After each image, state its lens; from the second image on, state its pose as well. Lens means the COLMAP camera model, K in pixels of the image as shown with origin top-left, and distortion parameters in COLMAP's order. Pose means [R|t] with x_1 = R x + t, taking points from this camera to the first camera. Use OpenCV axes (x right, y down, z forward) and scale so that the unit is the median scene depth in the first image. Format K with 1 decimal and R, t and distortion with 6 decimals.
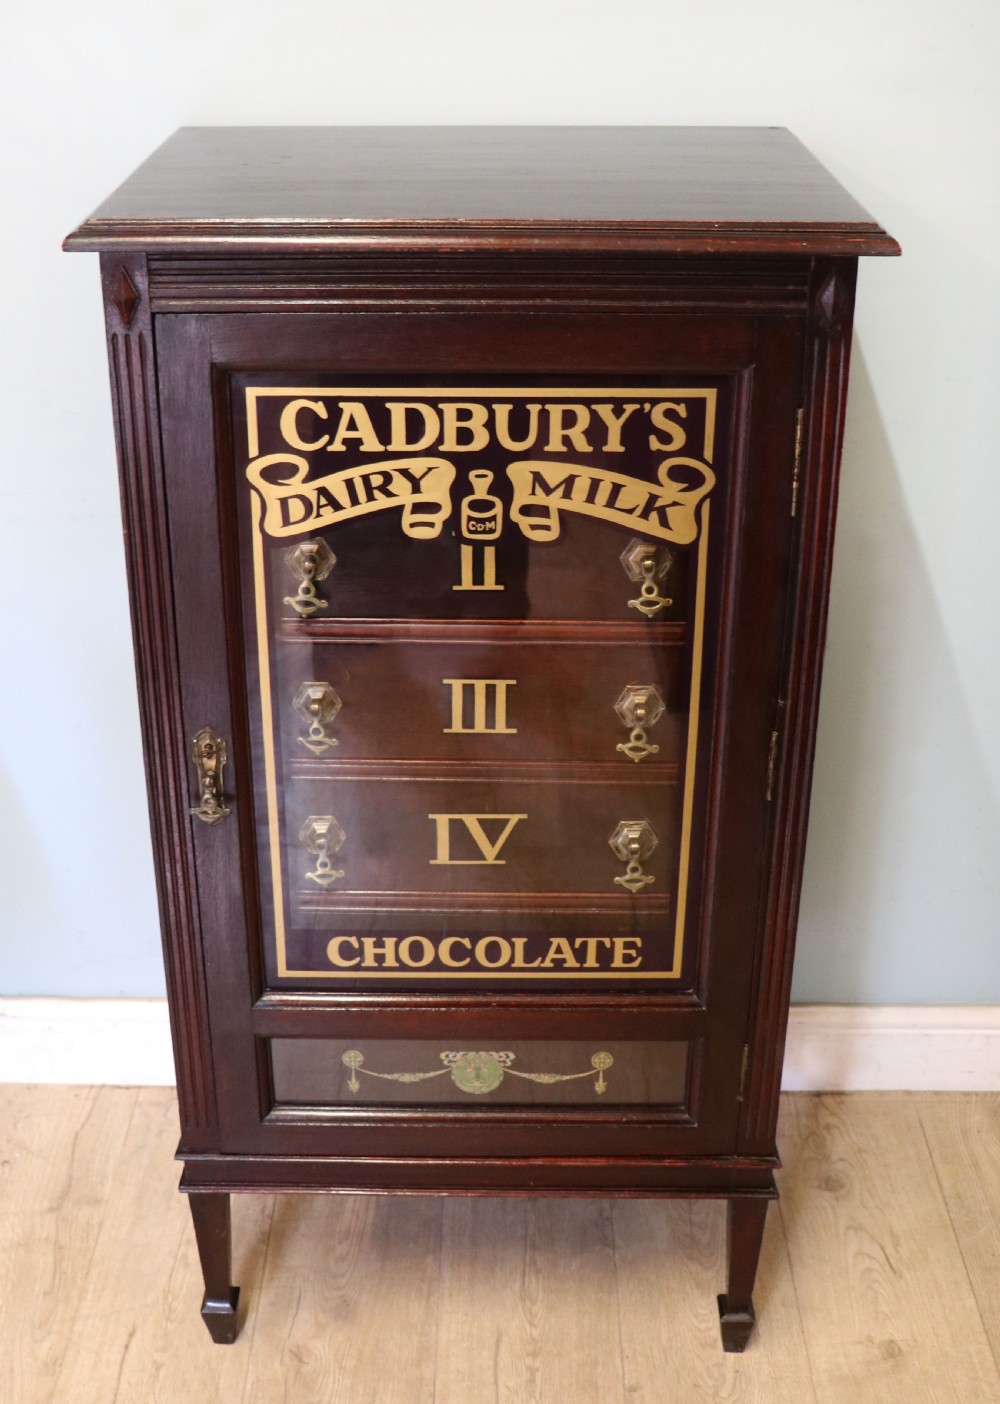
lens RADIAL K [[1741.3, 0, 478.4], [0, 1741.3, 626.0], [0, 0, 1]] dist [-0.146997, 0.249070]
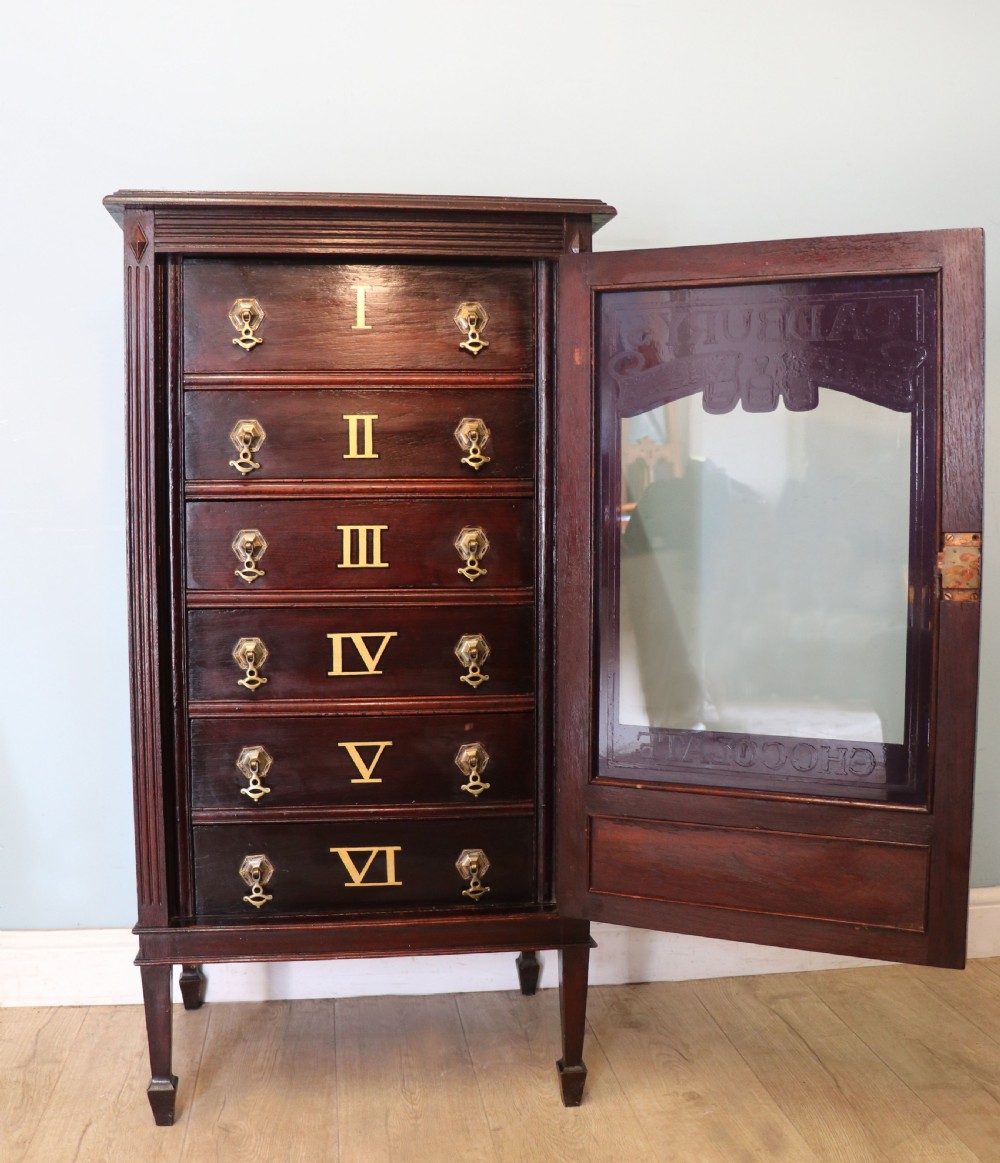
lens RADIAL K [[1292.0, 0, 484.7], [0, 1292.0, 580.9], [0, 0, 1]] dist [-0.186781, 0.166349]
pose [[0.990123, -0.012953, 0.139603, -0.046486], [0.061867, 0.933902, -0.352136, 0.436663], [-0.125815, 0.357294, 0.925479, 0.001860]]
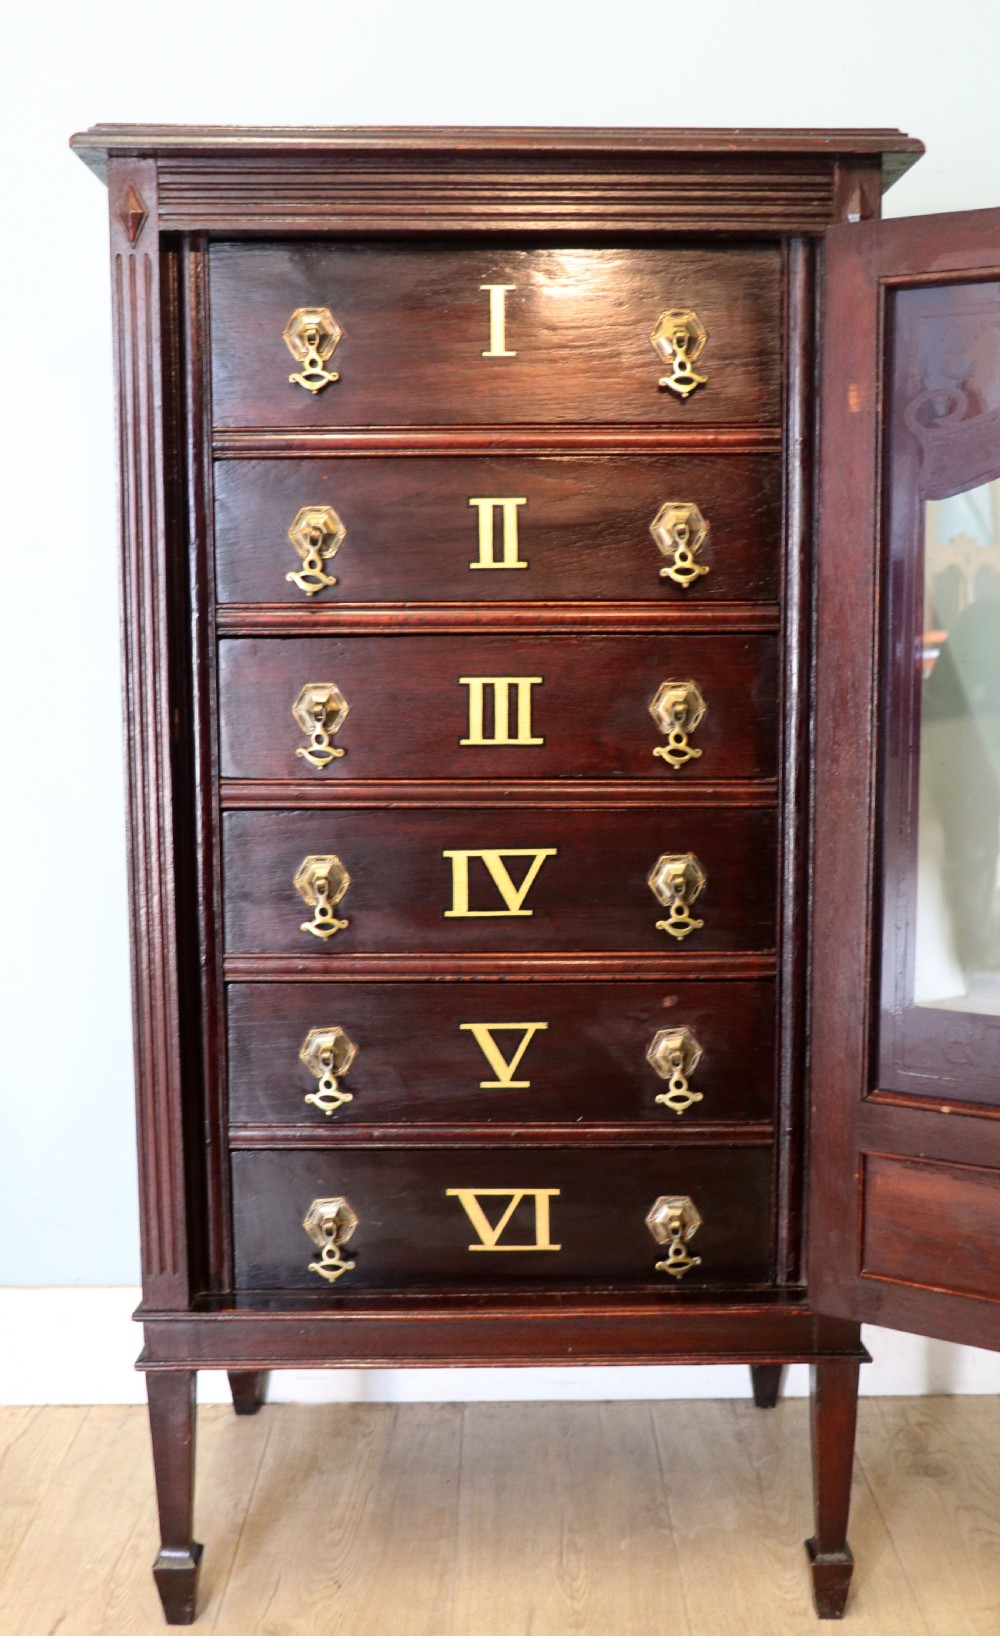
lens RADIAL K [[1796.7, 0, 536.3], [0, 1796.7, 826.3], [0, 0, 1]] dist [-0.111743, 0.297757]
pose [[0.999440, -0.007920, 0.032507, -0.011088], [0.017594, 0.950804, -0.309292, 0.373224], [-0.028458, 0.309691, 0.950411, 0.126184]]
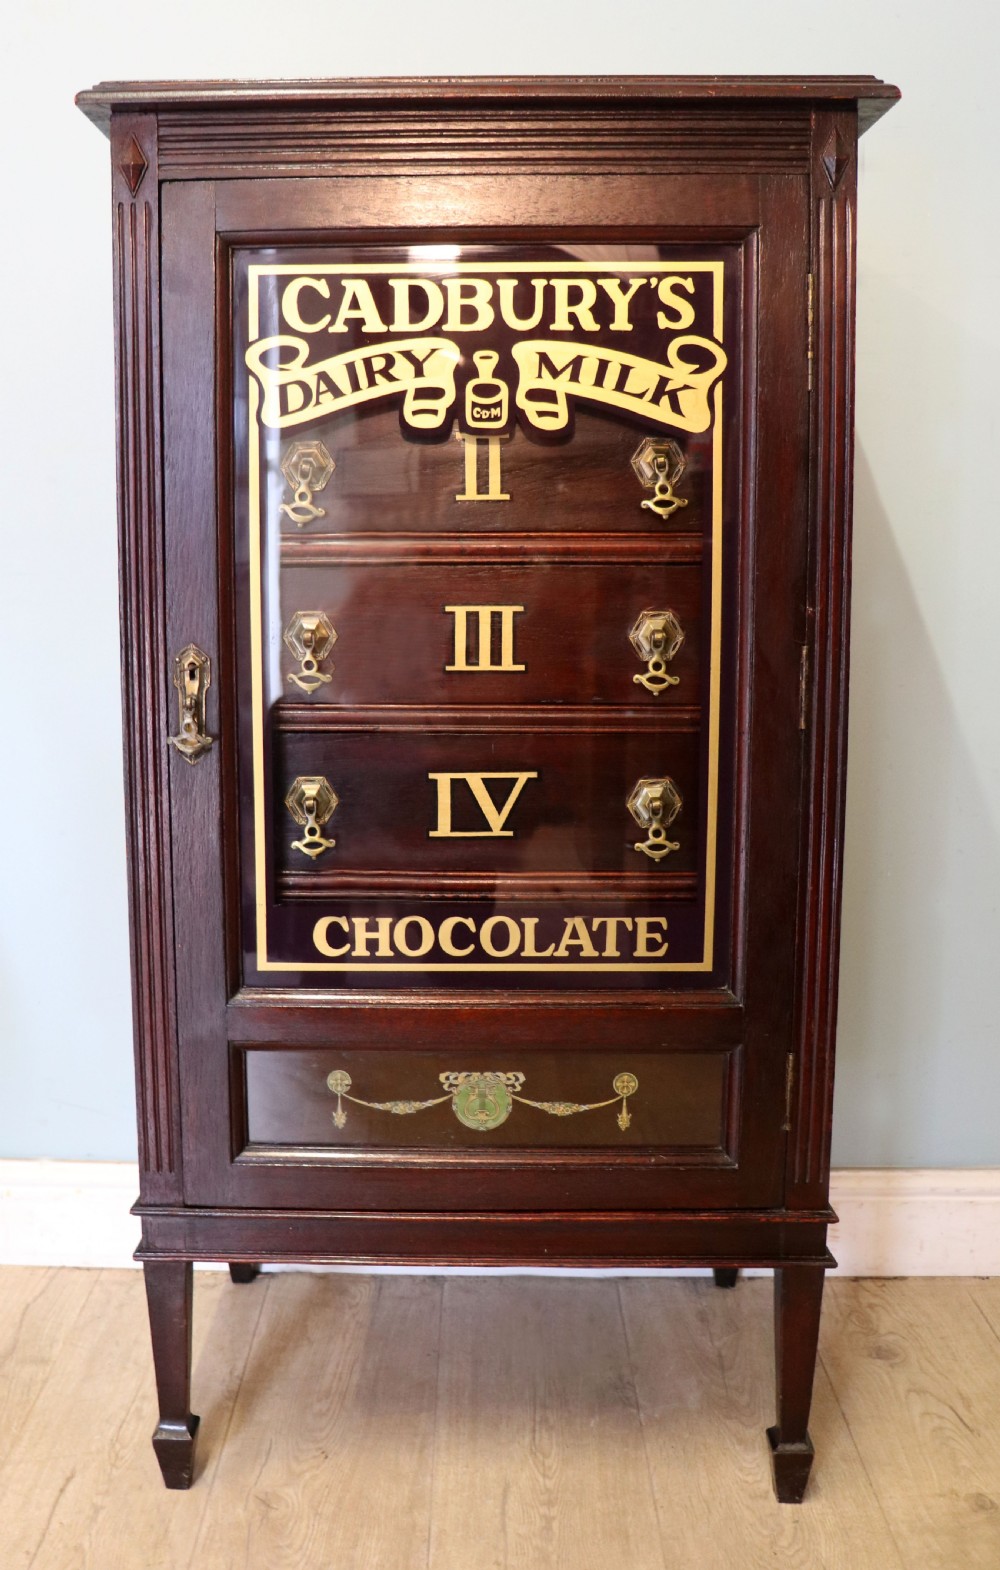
lens RADIAL K [[1563.1, 0, 418.5], [0, 1563.1, 726.5], [0, 0, 1]] dist [-0.174298, 0.209979]
pose [[0.999670, -0.002259, -0.025591, -0.012683], [-0.005633, 0.952618, -0.304117, 0.329059], [0.025065, 0.304160, 0.952291, 0.207970]]
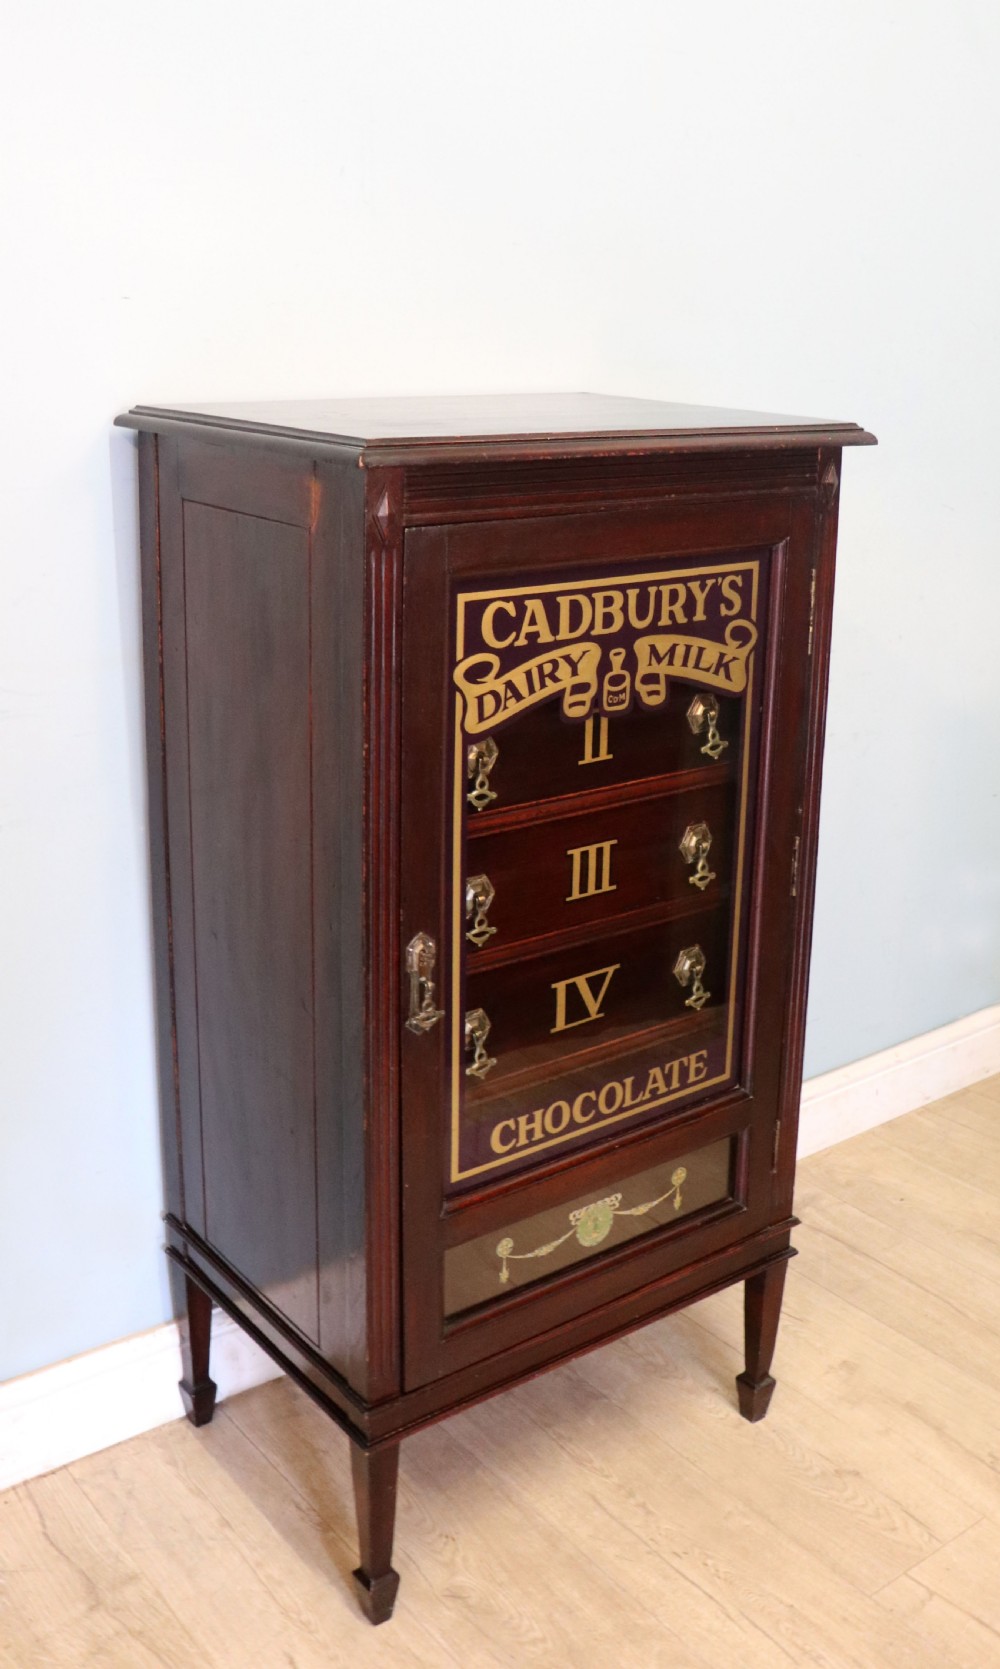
lens RADIAL K [[1675.2, 0, 565.7], [0, 1675.2, 693.0], [0, 0, 1]] dist [-0.173659, 0.151463]
pose [[0.767473, -0.128940, 0.627981, -0.647901], [0.247616, 0.963167, -0.104857, 0.042920], [-0.591330, 0.235973, 0.771132, 0.138013]]
